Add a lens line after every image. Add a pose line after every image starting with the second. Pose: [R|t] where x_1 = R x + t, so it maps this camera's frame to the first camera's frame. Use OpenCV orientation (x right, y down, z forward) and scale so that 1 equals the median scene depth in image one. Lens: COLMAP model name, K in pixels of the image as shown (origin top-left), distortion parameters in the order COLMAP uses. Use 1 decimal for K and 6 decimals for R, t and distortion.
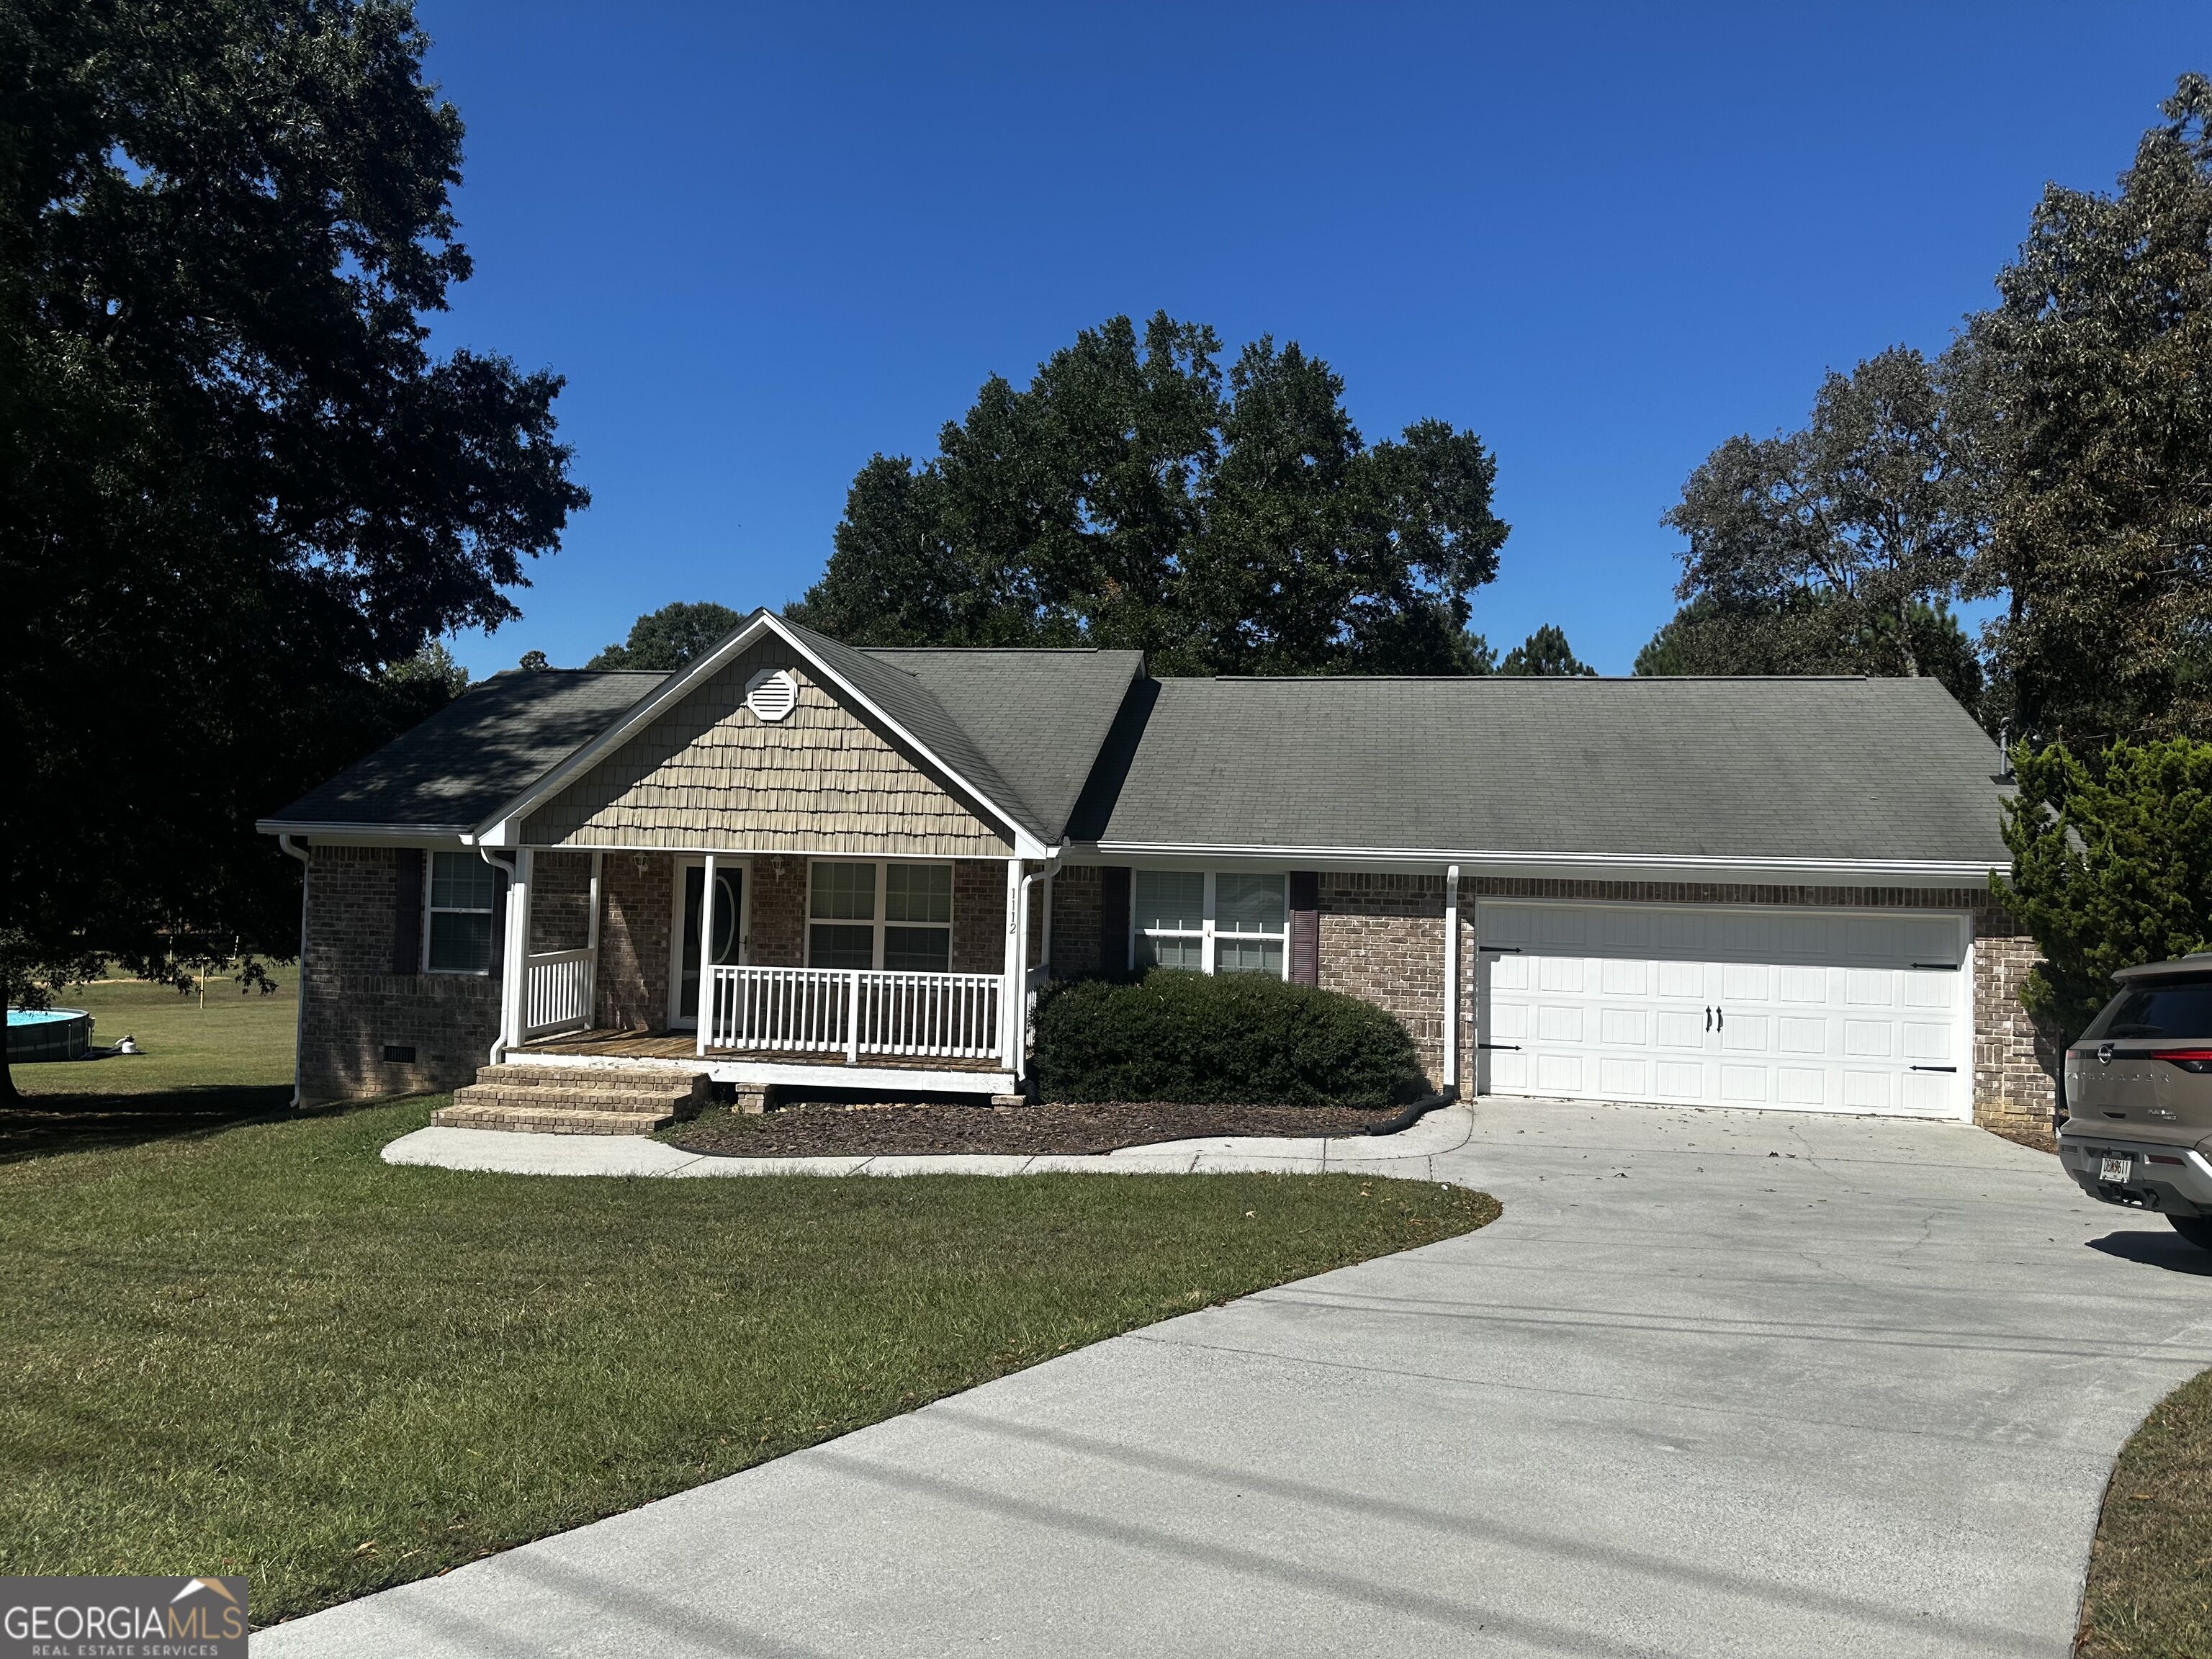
lens RADIAL K [[1553.9, 0, 1118.6], [0, 1553.9, 826.4], [0, 0, 1]] dist [0.147086, -0.239607]
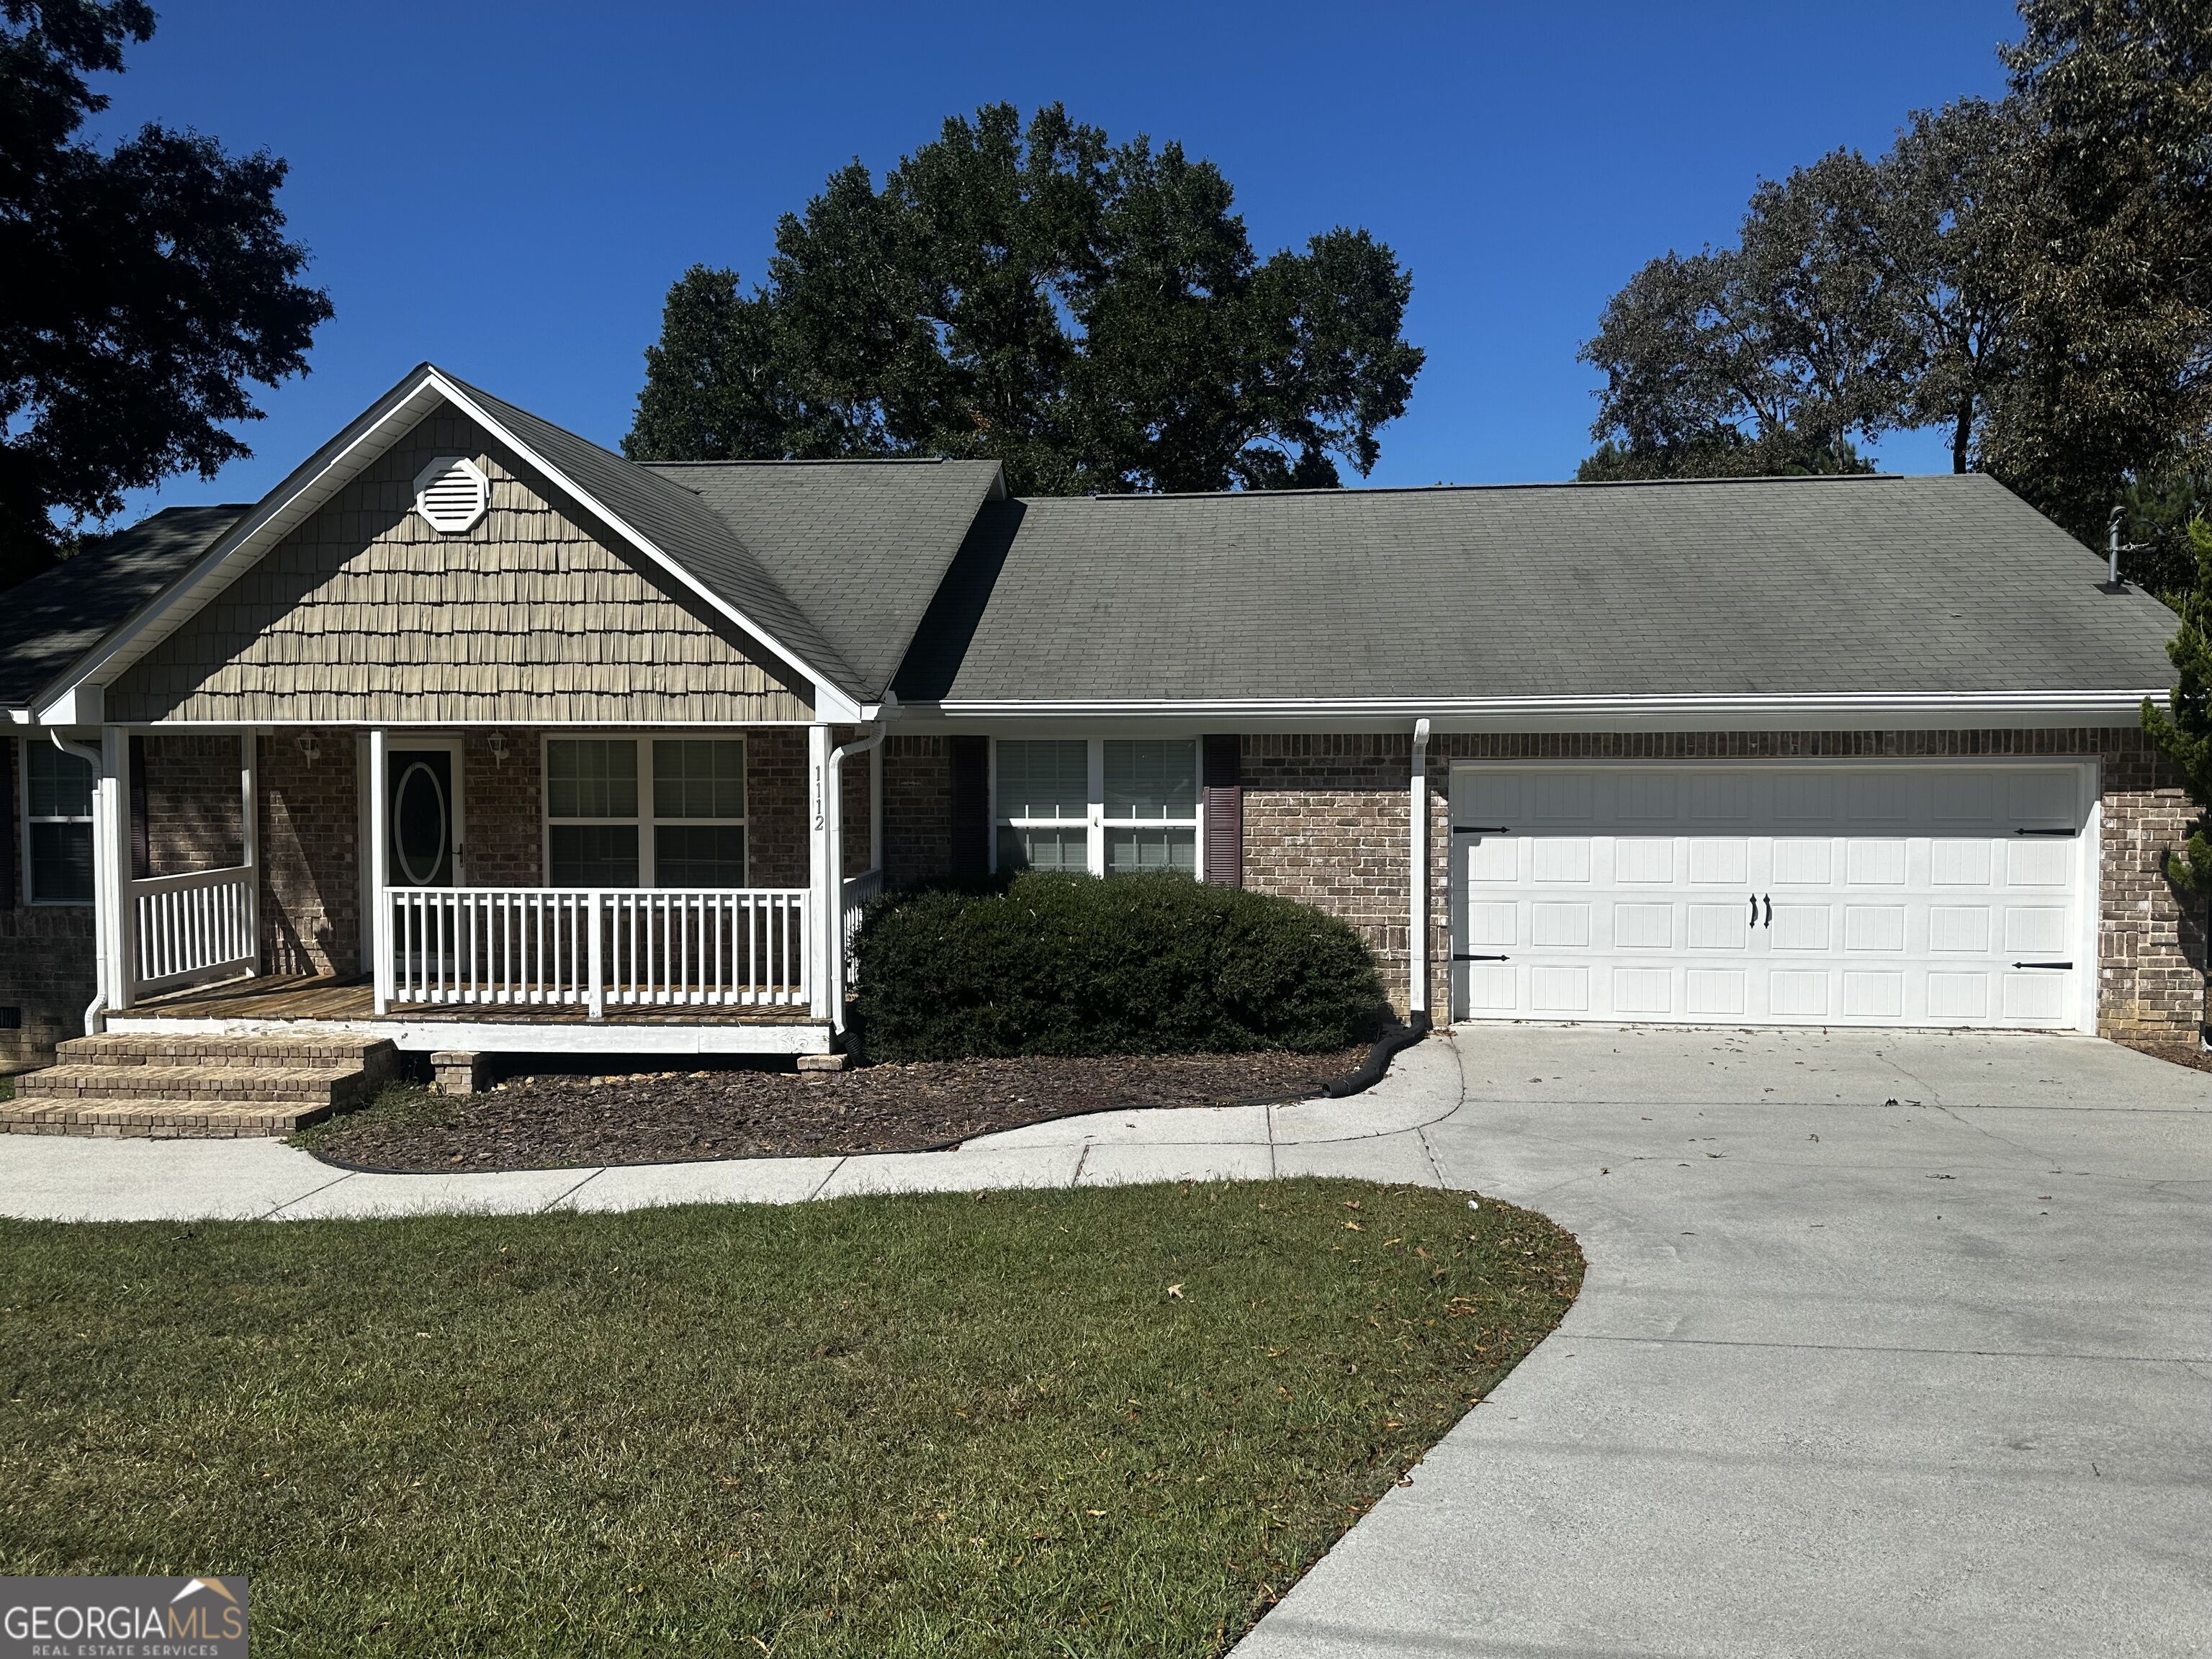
lens RADIAL K [[1553.9, 0, 1118.6], [0, 1553.9, 826.4], [0, 0, 1]] dist [0.147086, -0.239607]
pose [[0.996966, -0.031347, 0.071245, 0.016563], [0.026259, 0.997111, 0.071273, 0.019313], [-0.073273, -0.069186, 0.994909, 0.271810]]
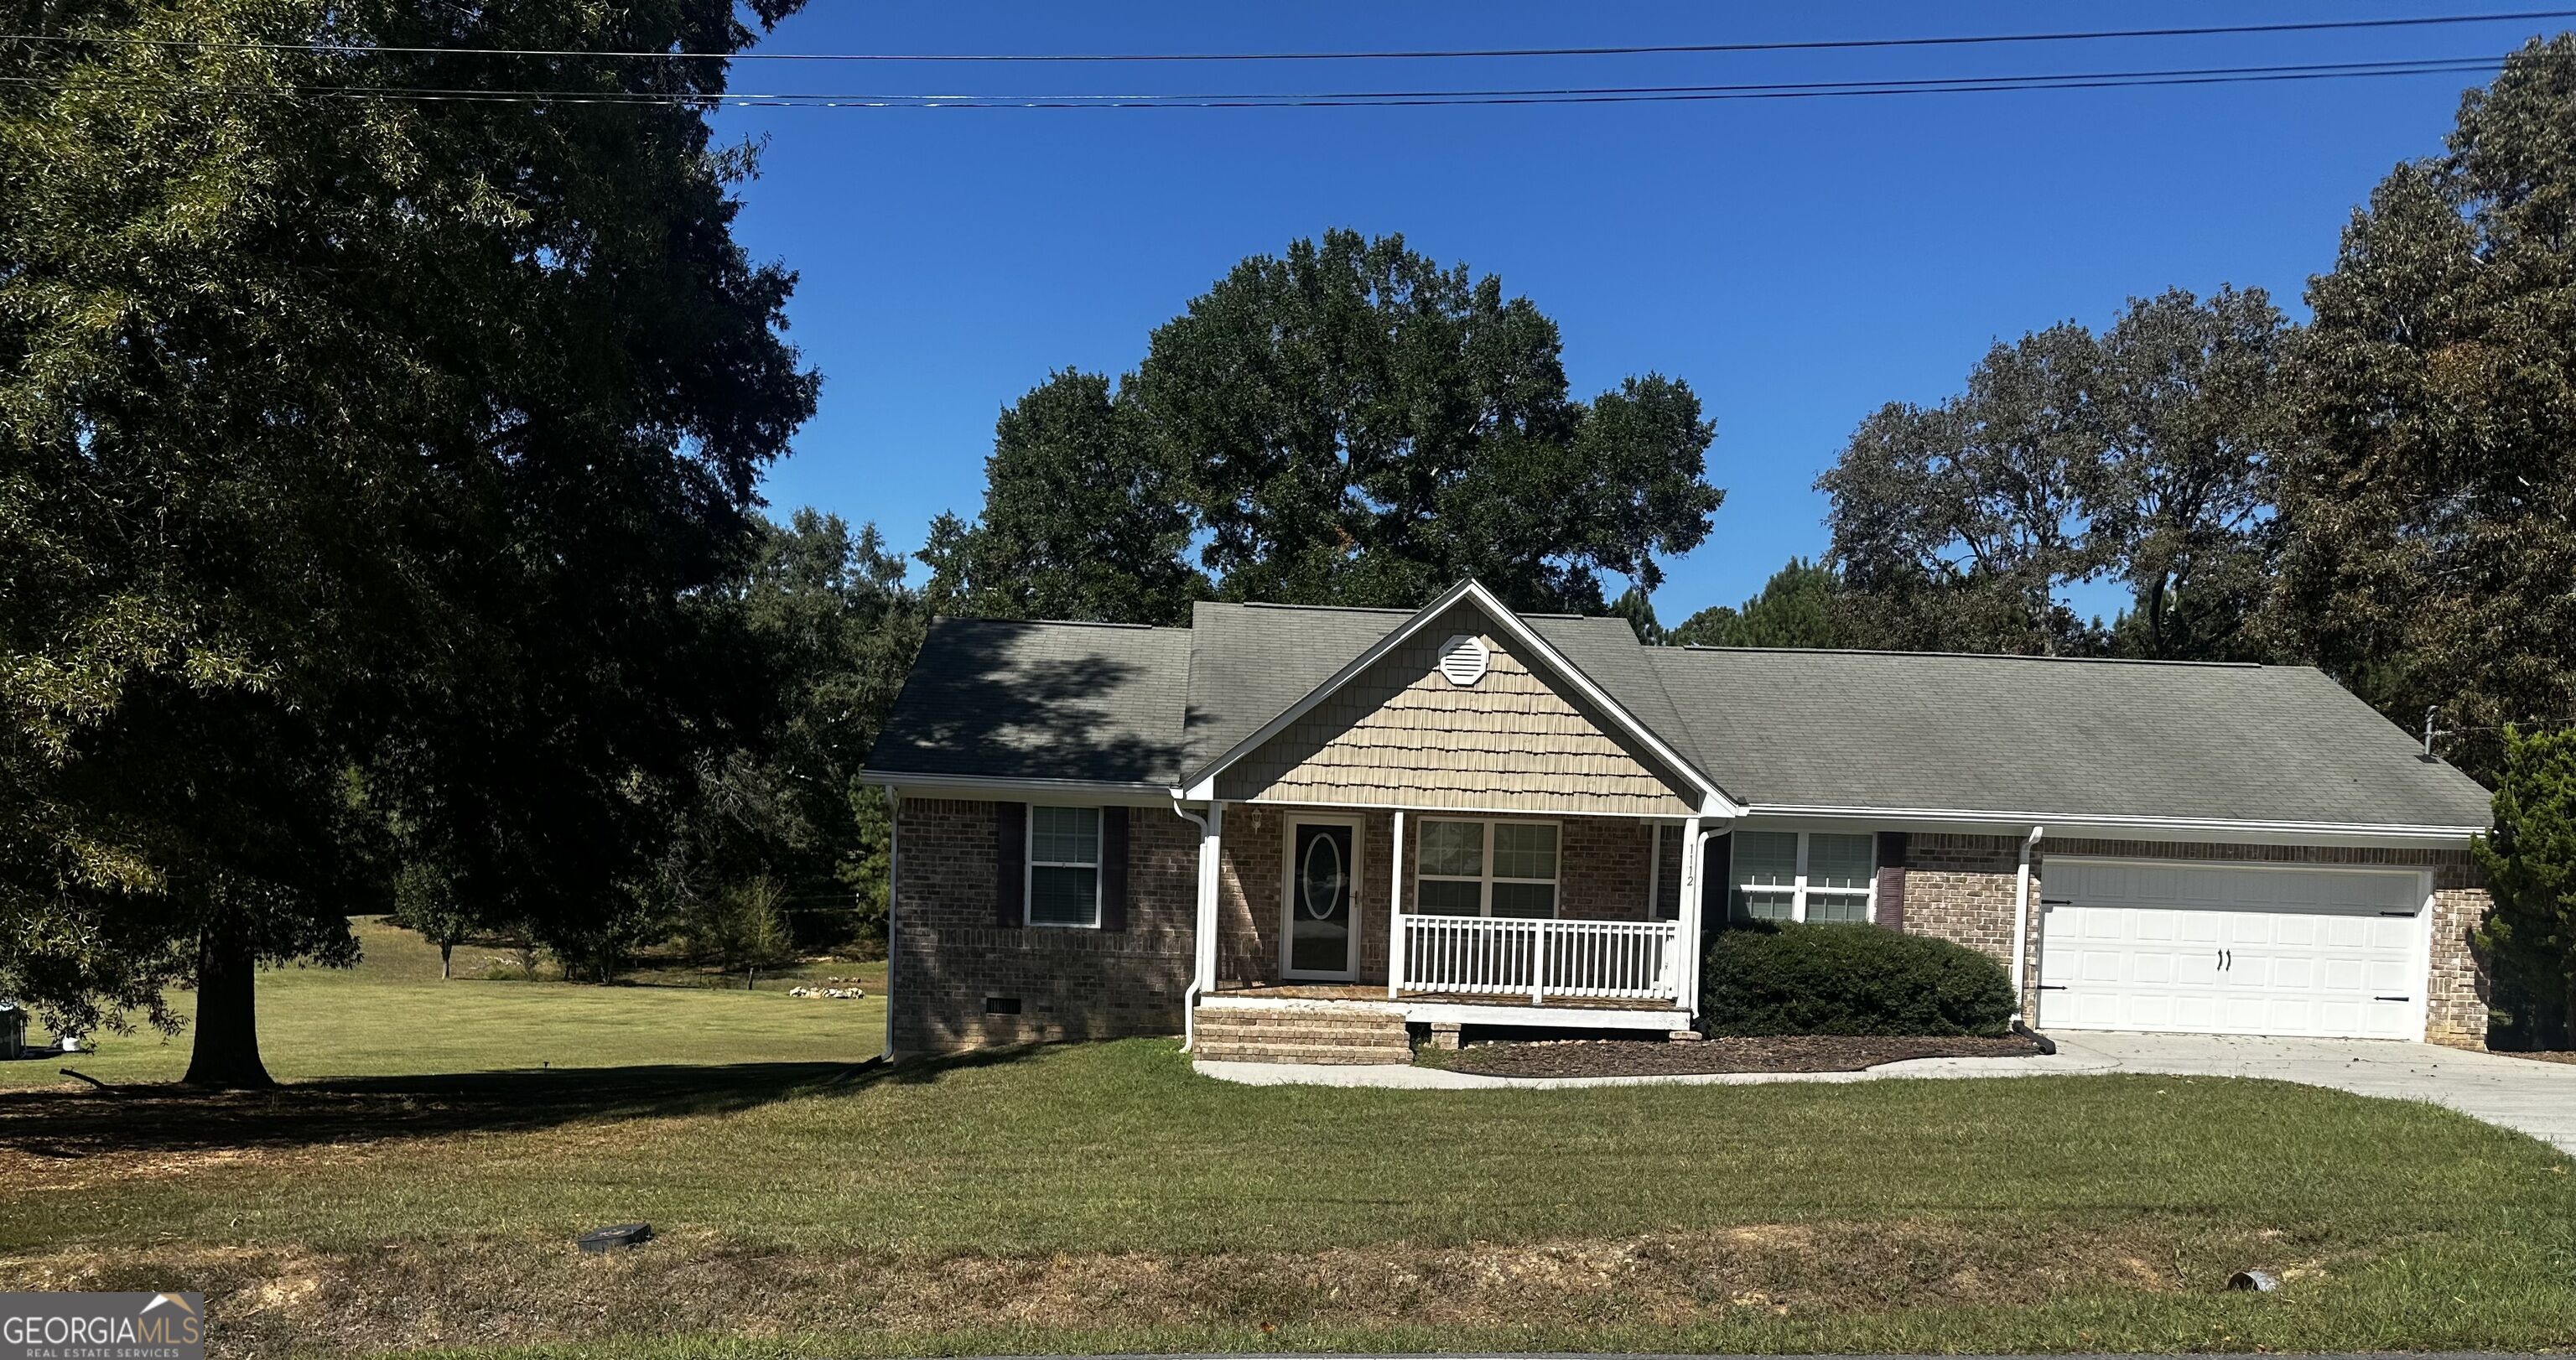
lens RADIAL K [[1814.5, 0, 1295.1], [0, 1814.5, 951.9], [0, 0, 1]] dist [0.147665, -0.262152]
pose [[0.978510, -0.003534, 0.206171, -0.583140], [-0.013637, 0.996555, 0.081804, 0.013332], [-0.205749, -0.082857, 0.975091, -0.193652]]
